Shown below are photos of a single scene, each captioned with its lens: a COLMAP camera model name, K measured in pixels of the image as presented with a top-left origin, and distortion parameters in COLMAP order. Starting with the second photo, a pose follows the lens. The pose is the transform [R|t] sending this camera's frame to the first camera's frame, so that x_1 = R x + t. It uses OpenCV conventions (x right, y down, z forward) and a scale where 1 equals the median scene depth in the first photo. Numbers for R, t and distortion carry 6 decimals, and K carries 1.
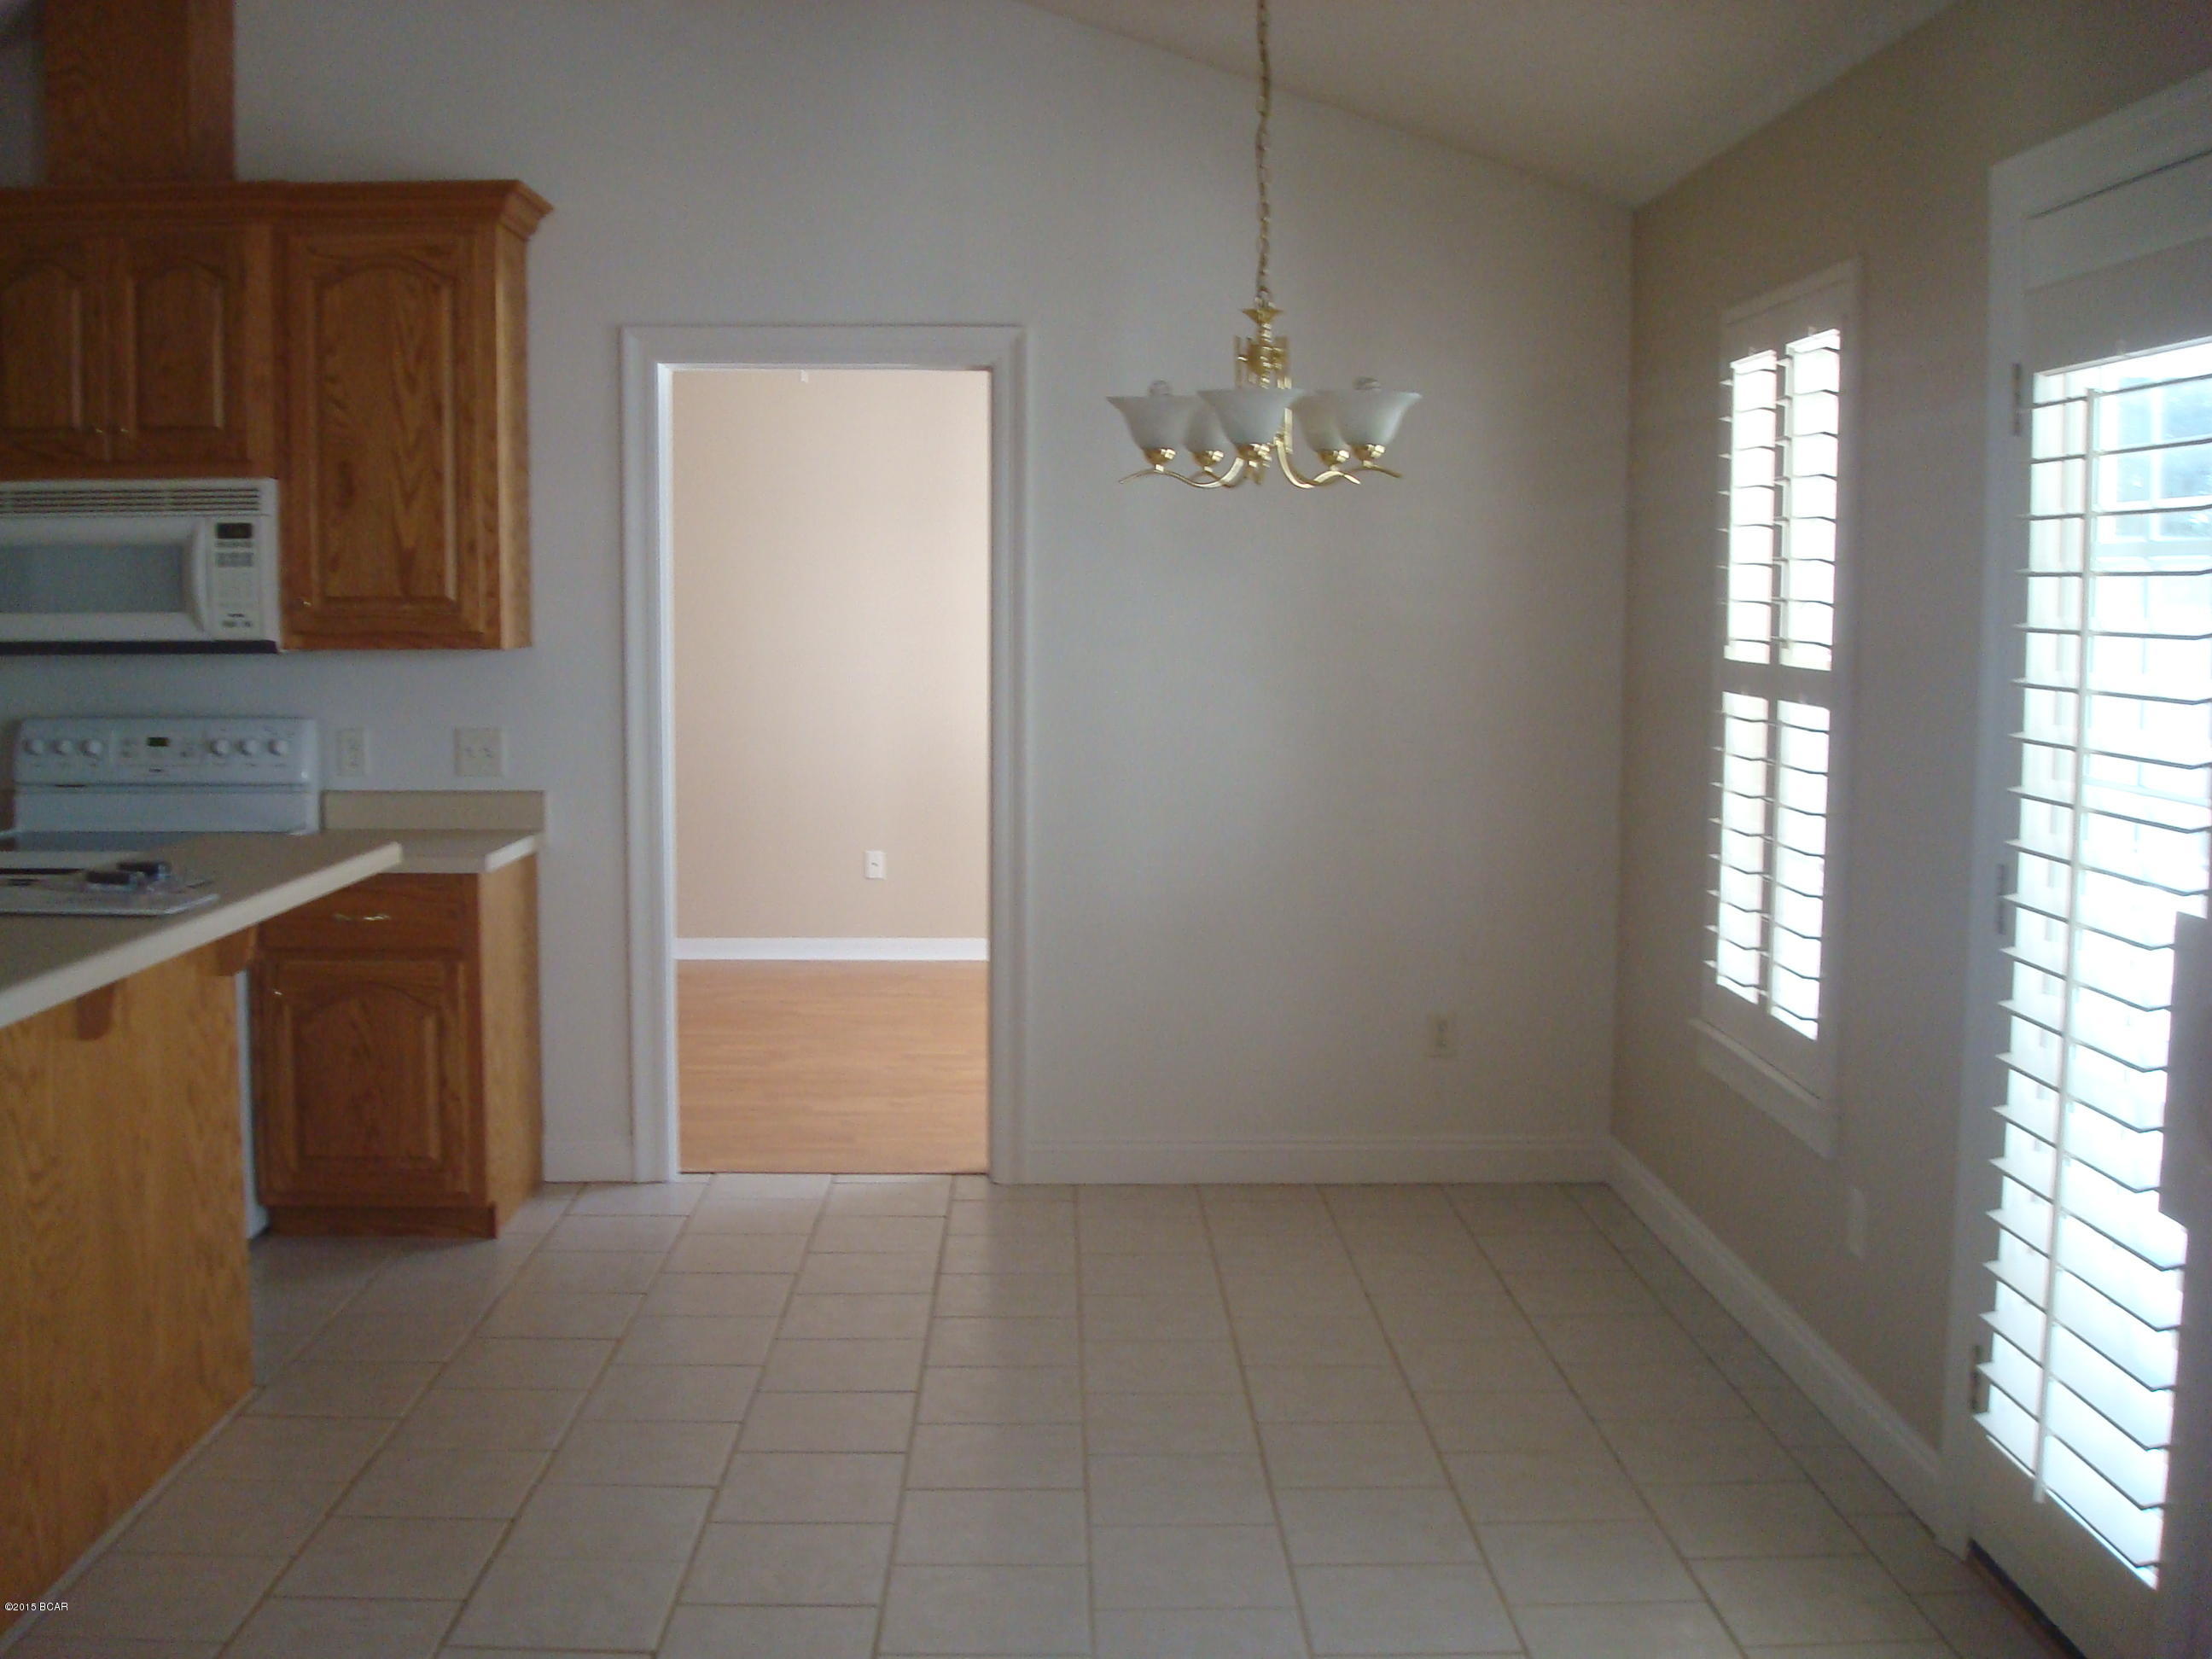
lens RADIAL K [[2403.4, 0, 1106.0], [0, 2403.4, 829.5], [0, 0, 1]] dist [-0.100885, -0.000863]
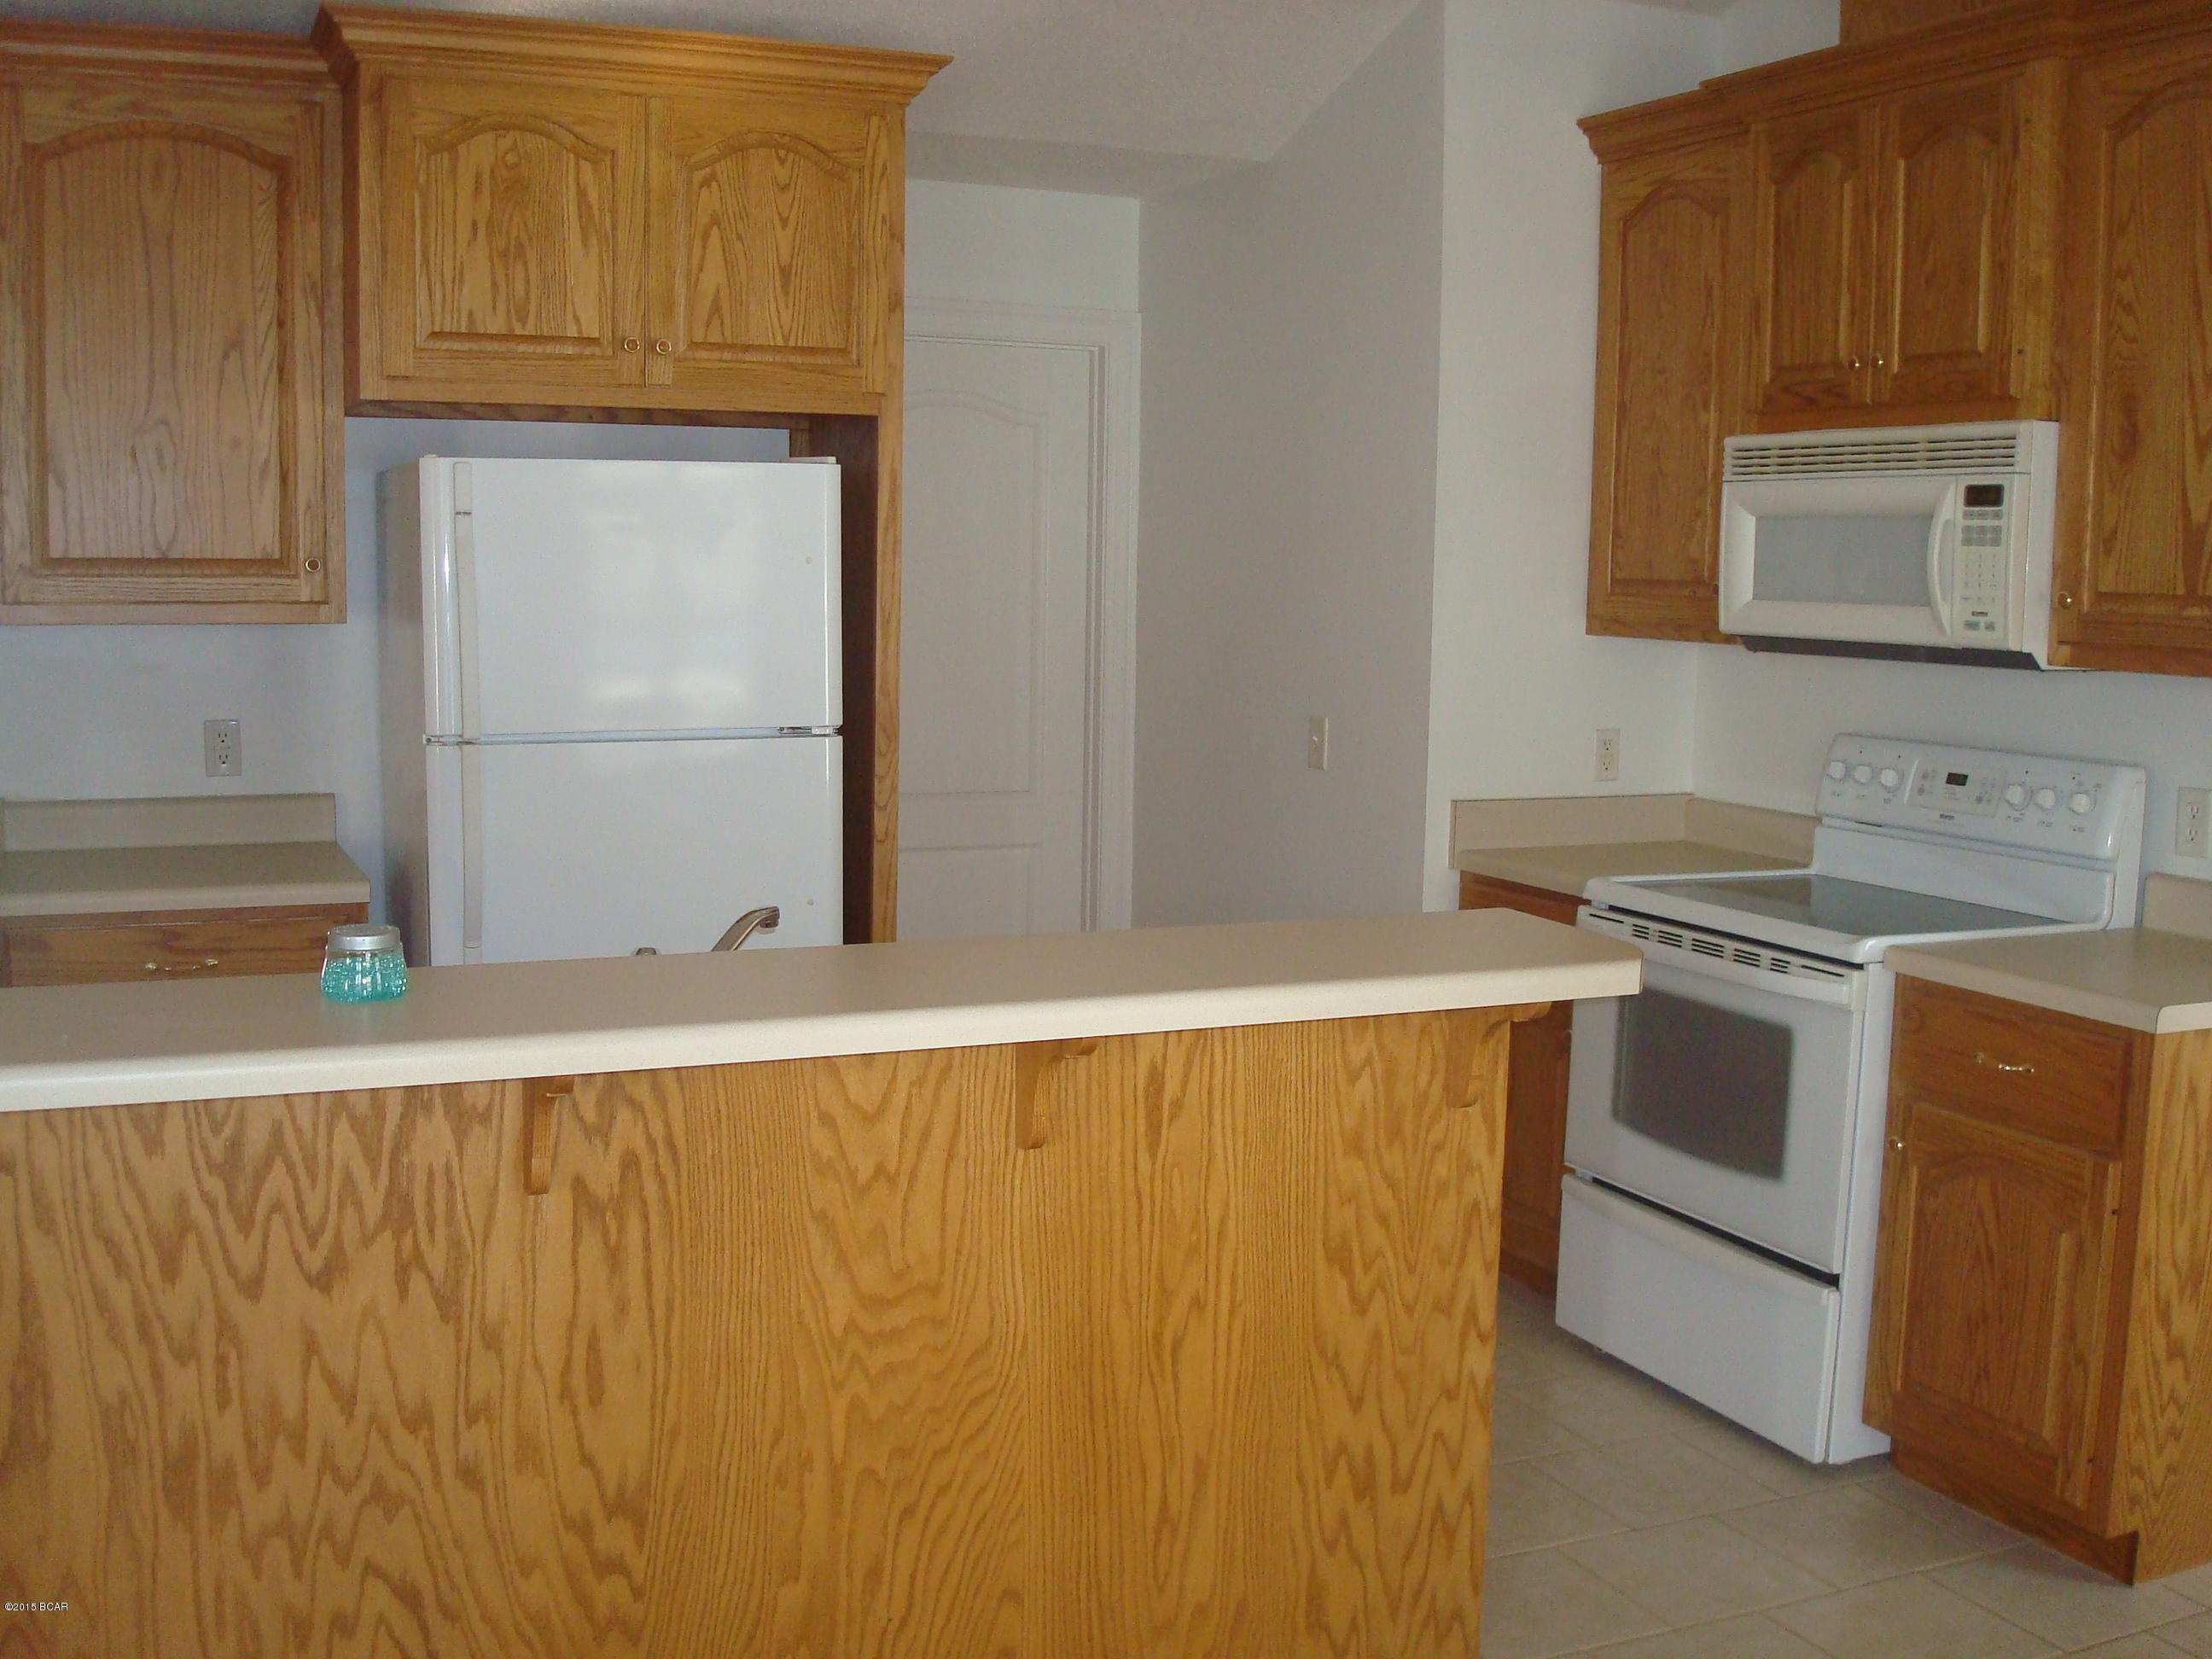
lens RADIAL K [[2403.4, 0, 1106.0], [0, 2403.4, 829.5], [0, 0, 1]] dist [-0.100885, -0.000863]
pose [[0.393790, 0.108578, -0.912765, 0.191100], [-0.105328, 0.991788, 0.072537, -0.049933], [0.913146, 0.067576, 0.401992, 0.476812]]
